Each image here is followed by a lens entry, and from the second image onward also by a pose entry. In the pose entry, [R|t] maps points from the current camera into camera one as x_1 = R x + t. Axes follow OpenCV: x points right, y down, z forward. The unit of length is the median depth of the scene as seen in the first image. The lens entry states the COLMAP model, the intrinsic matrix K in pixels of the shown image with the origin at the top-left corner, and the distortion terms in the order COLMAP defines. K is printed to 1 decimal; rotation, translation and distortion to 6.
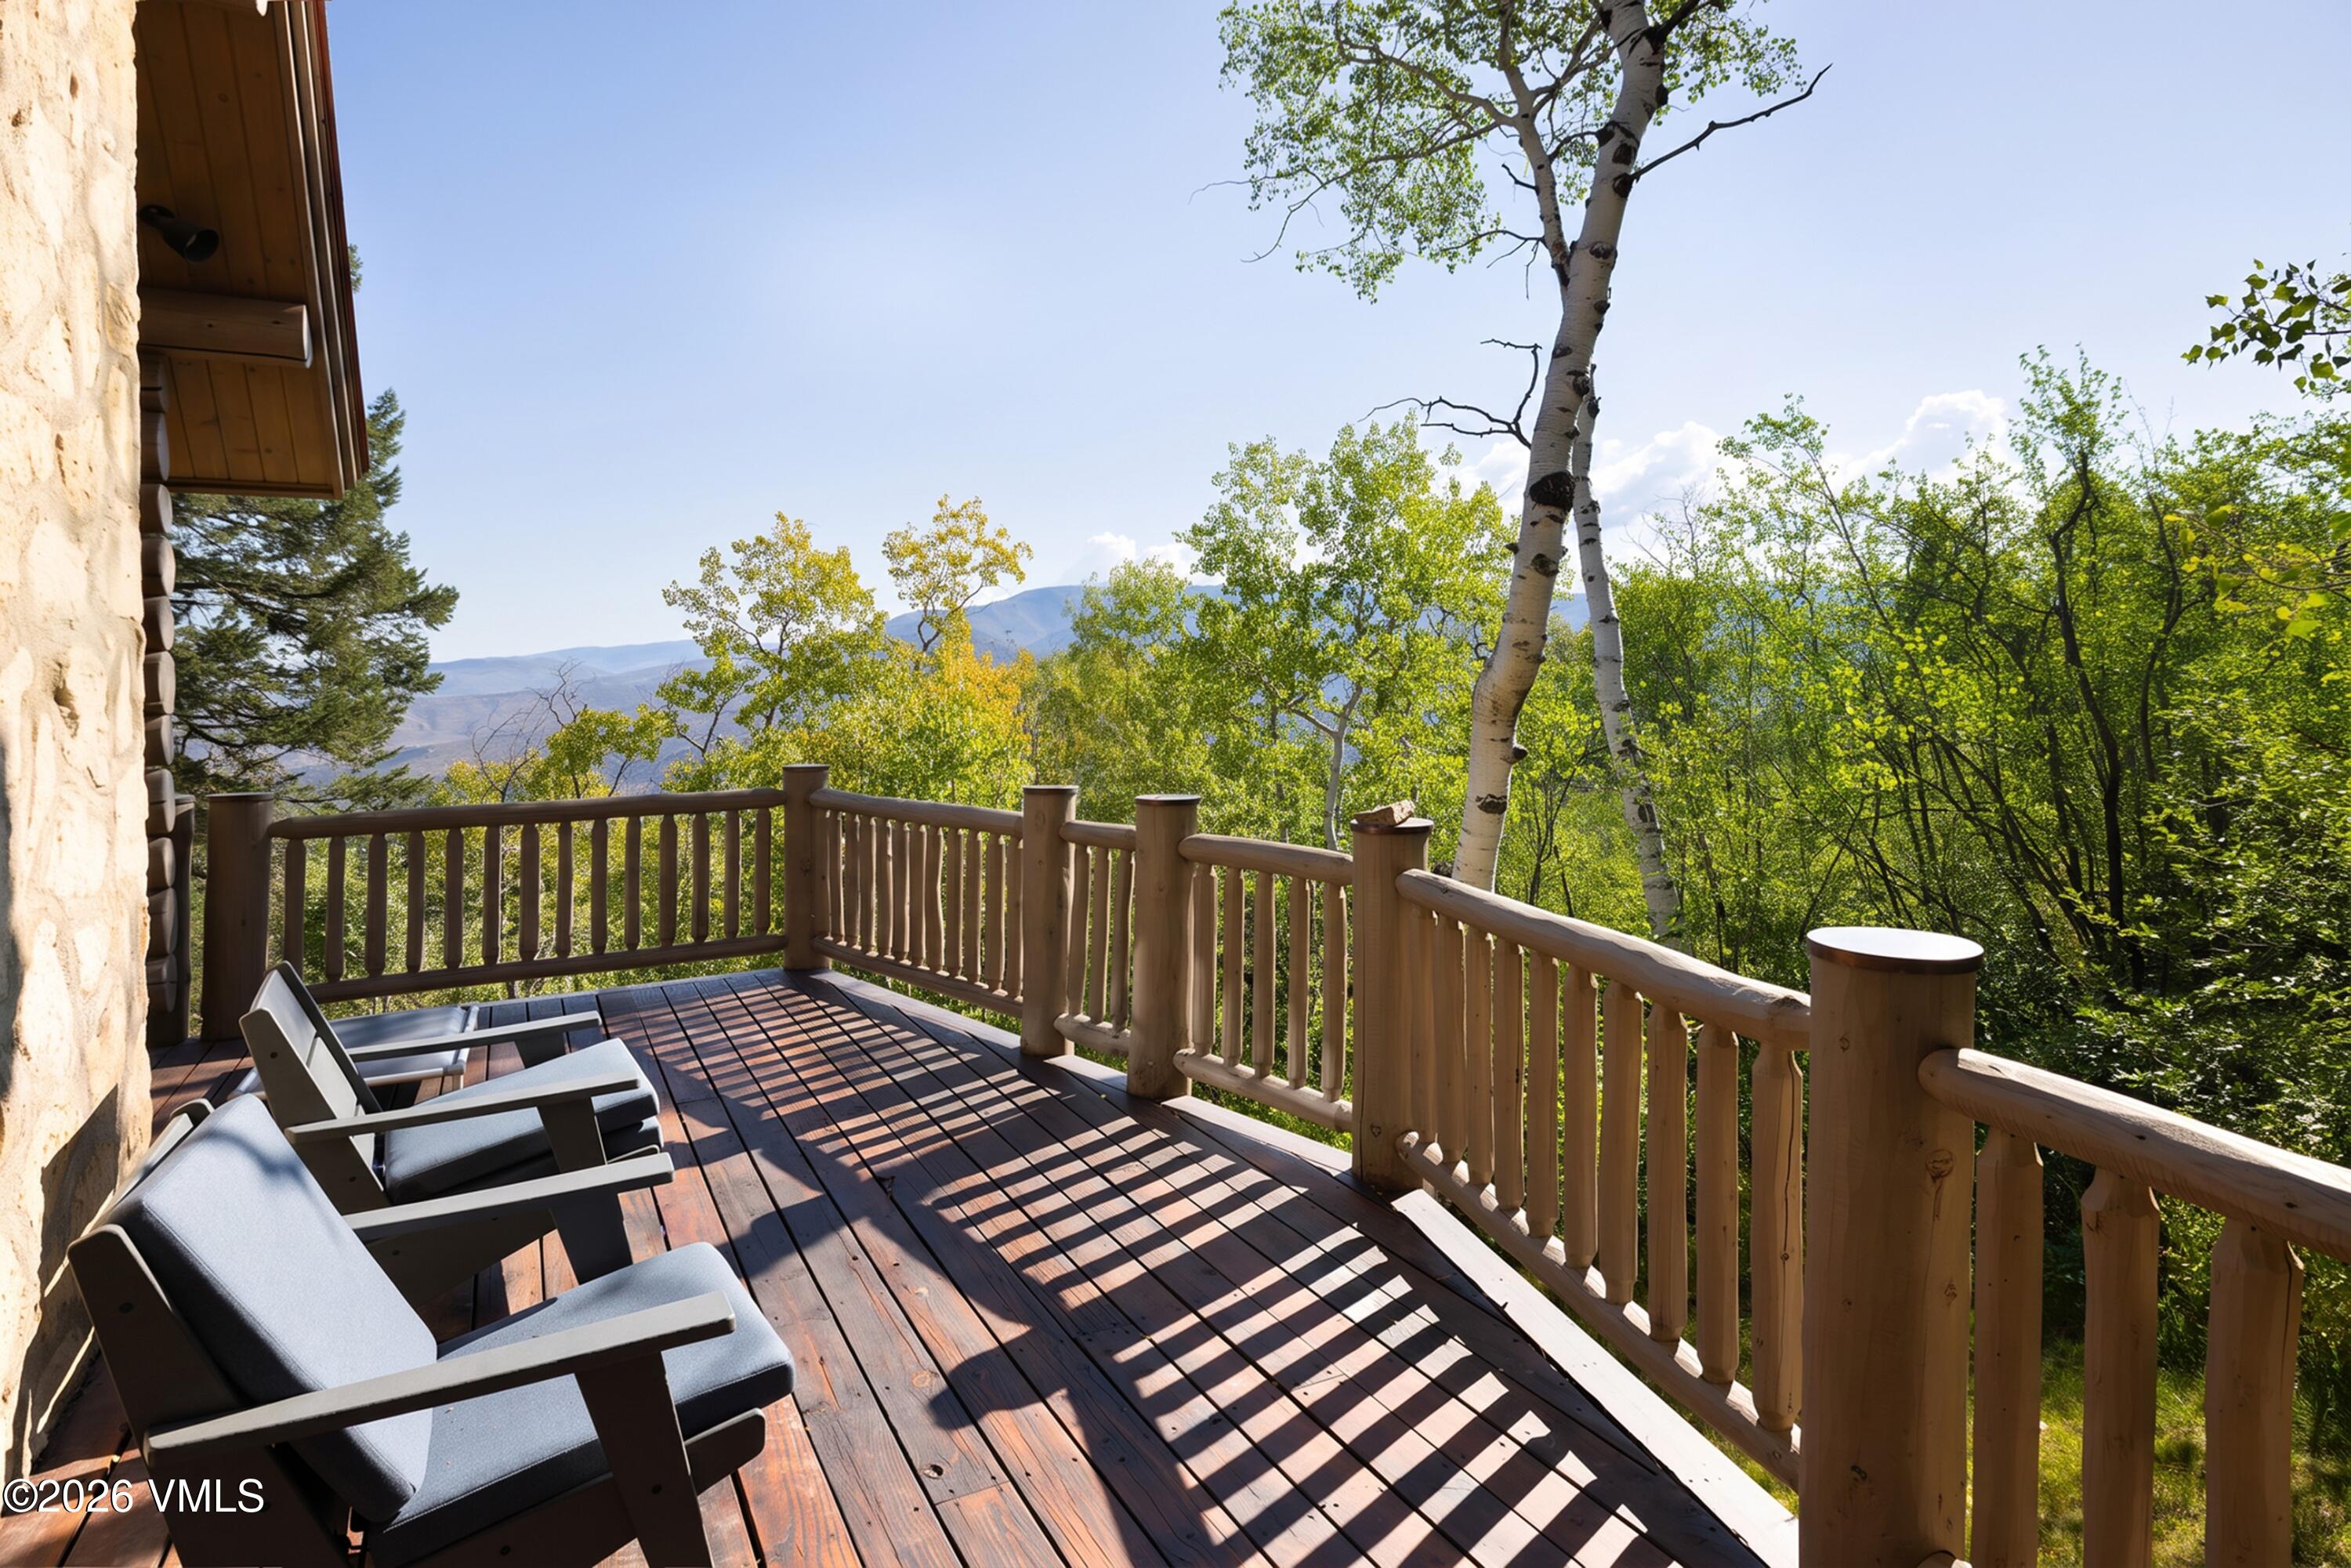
lens RADIAL K [[1215.1, 0, 1176.9], [0, 1215.1, 685.0], [0, 0, 1]] dist [0.000438, 0.000538]
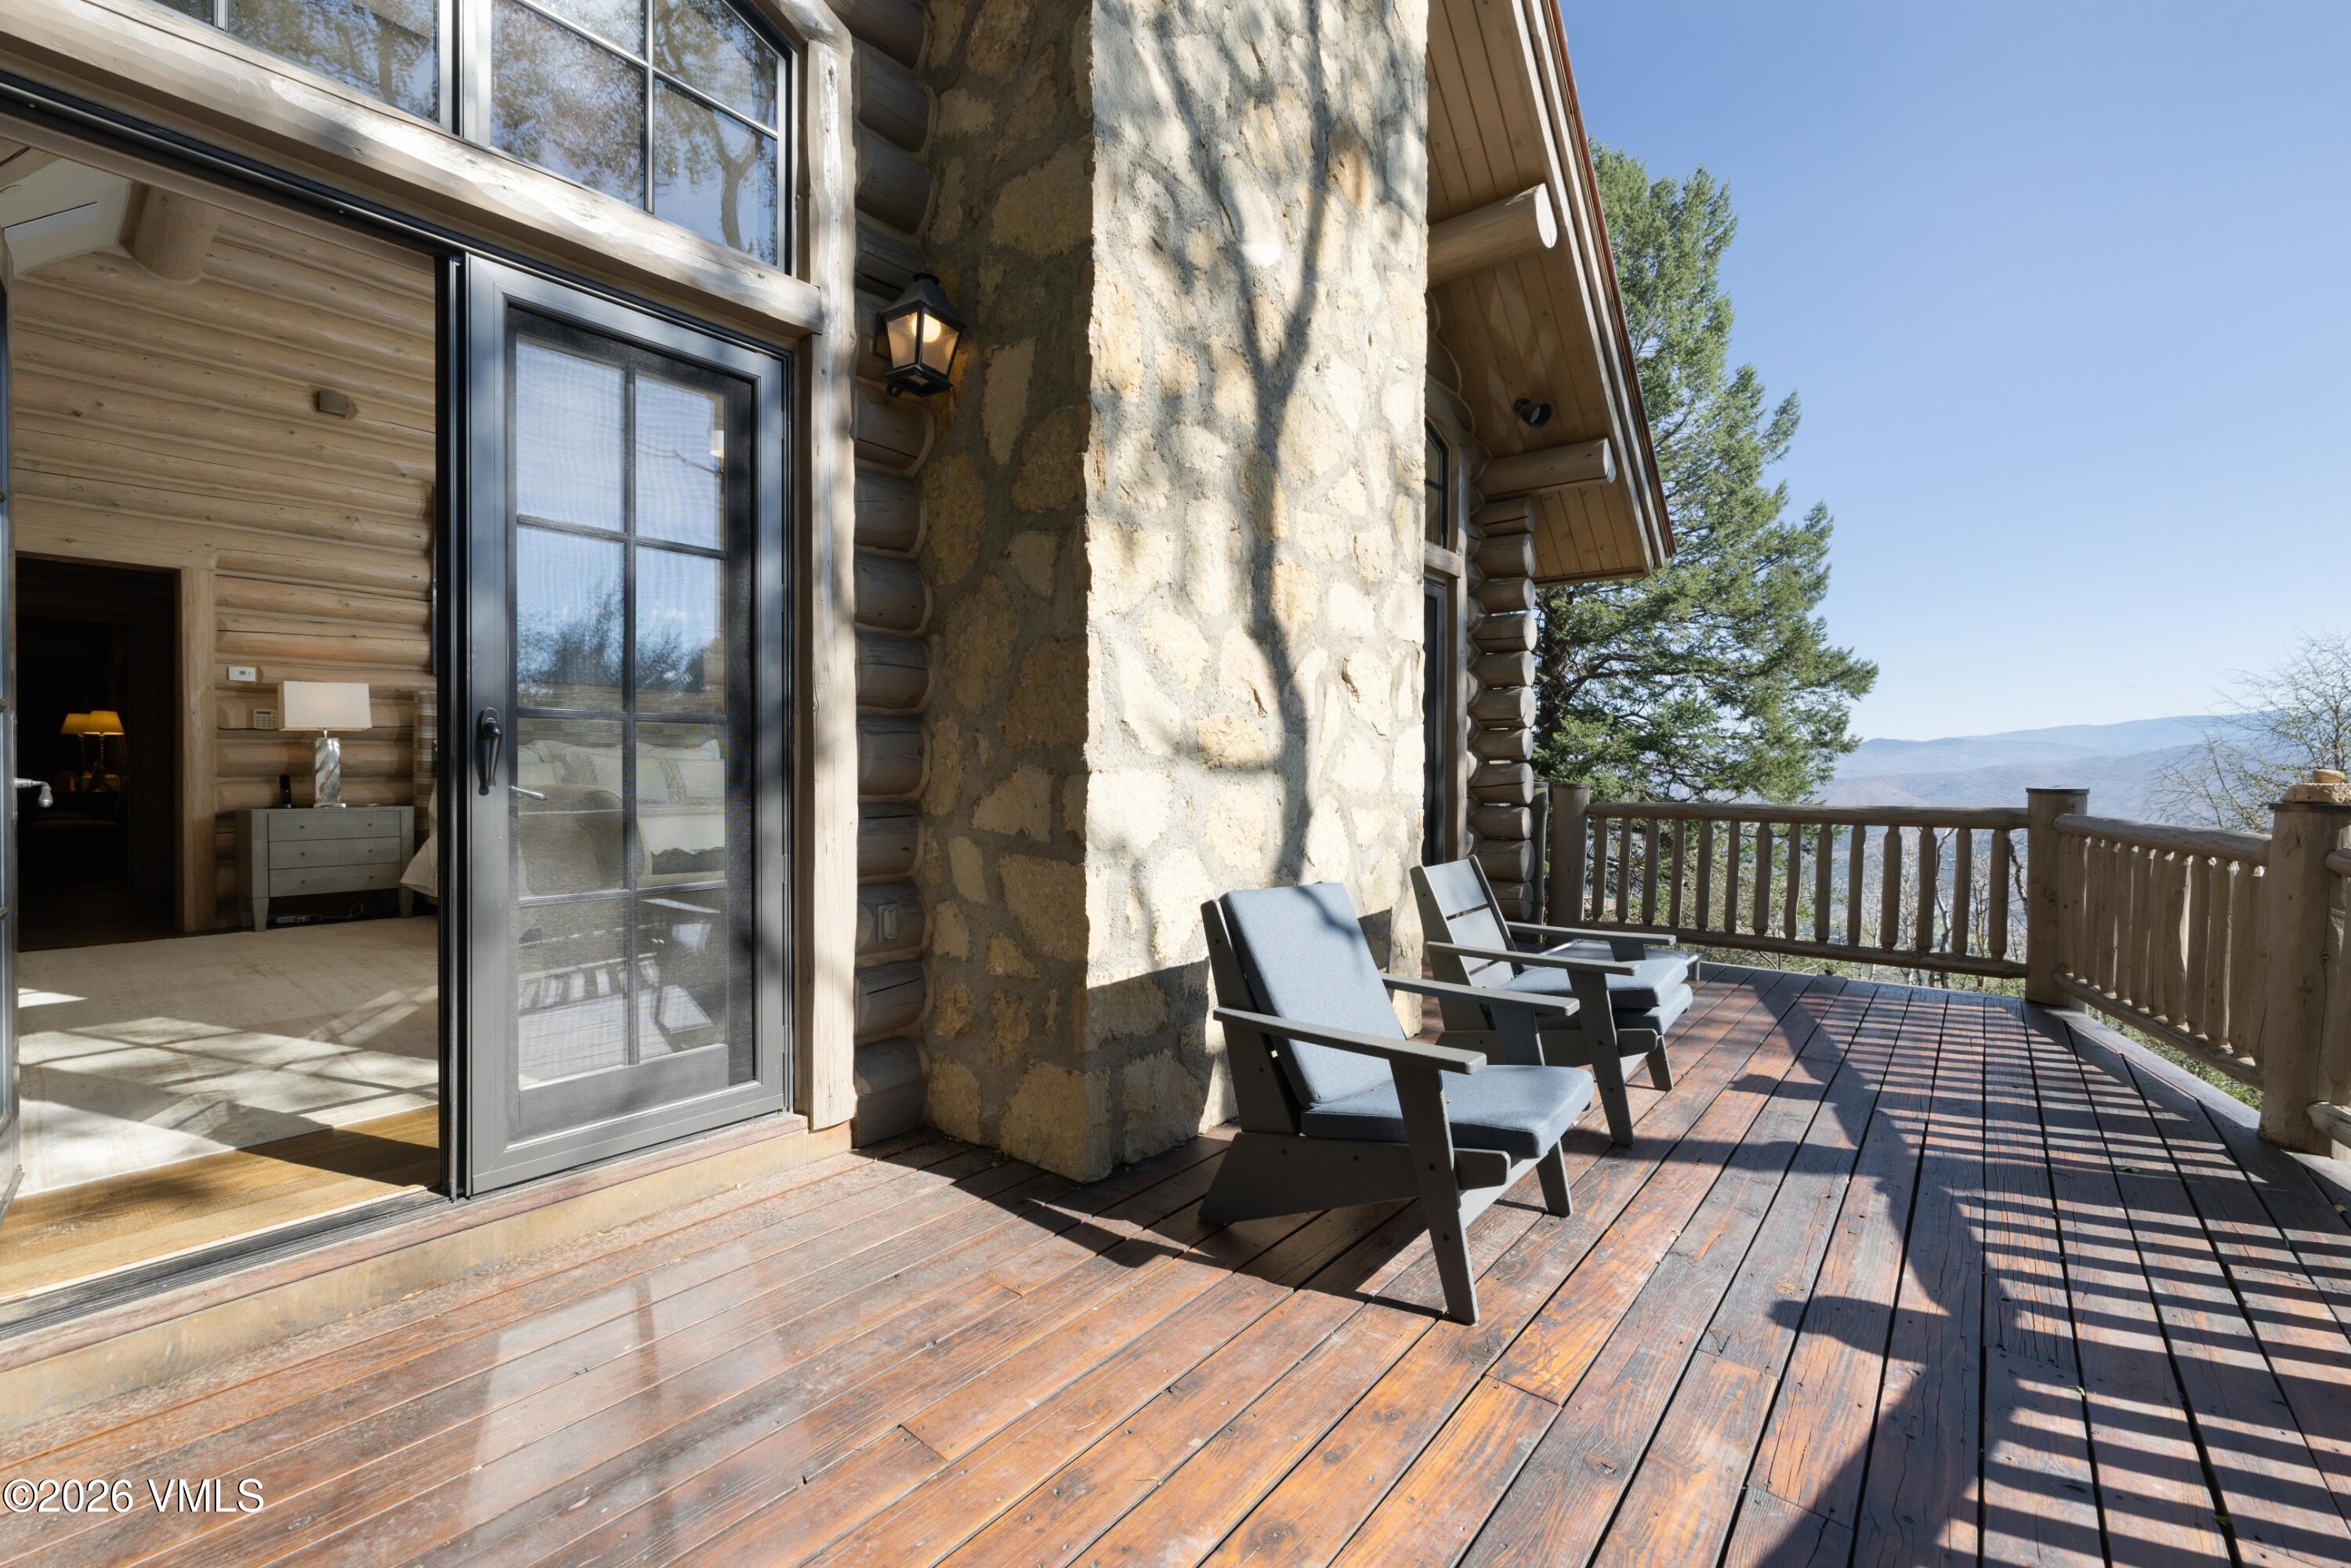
lens RADIAL K [[1008.7, 0, 1175.5], [0, 1008.7, 784.0], [0, 0, 1]] dist [0.001065, 0.000109]
pose [[0.380681, 0.039132, -0.923878, 0.247942], [-0.018027, 0.999228, 0.034895, 0.075065], [0.924531, 0.003371, 0.381092, 0.111546]]
